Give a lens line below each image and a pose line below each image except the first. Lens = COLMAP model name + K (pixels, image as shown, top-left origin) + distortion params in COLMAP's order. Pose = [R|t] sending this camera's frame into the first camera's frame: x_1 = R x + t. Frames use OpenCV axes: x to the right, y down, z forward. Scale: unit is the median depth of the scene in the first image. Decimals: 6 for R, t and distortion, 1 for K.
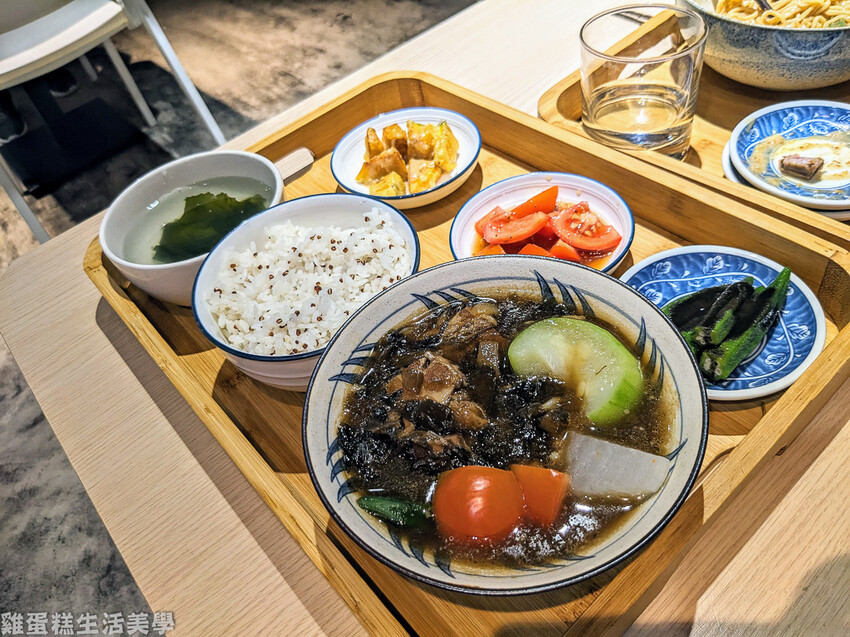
lens RADIAL K [[642.4, 0, 425.0], [0, 642.4, 318.5], [0, 0, 1]] dist [0.057386, -0.106426]
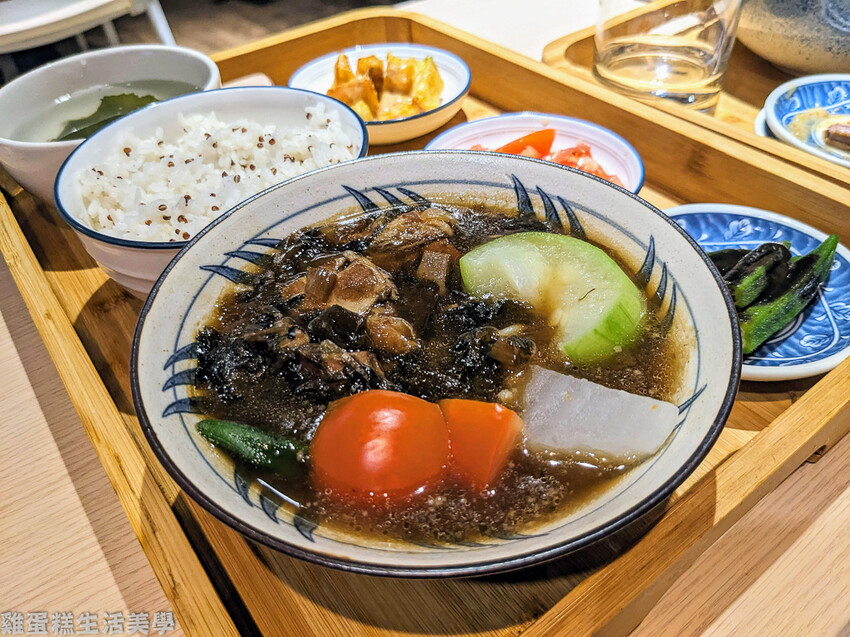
lens RADIAL K [[670.0, 0, 425.0], [0, 670.0, 318.5], [0, 0, 1]] dist [0.045923, -0.098327]
pose [[0.991180, 0.129670, 0.027331, 0.072663], [-0.127568, 0.989483, -0.068184, 0.156858], [-0.035885, 0.064096, 0.997298, 0.249607]]
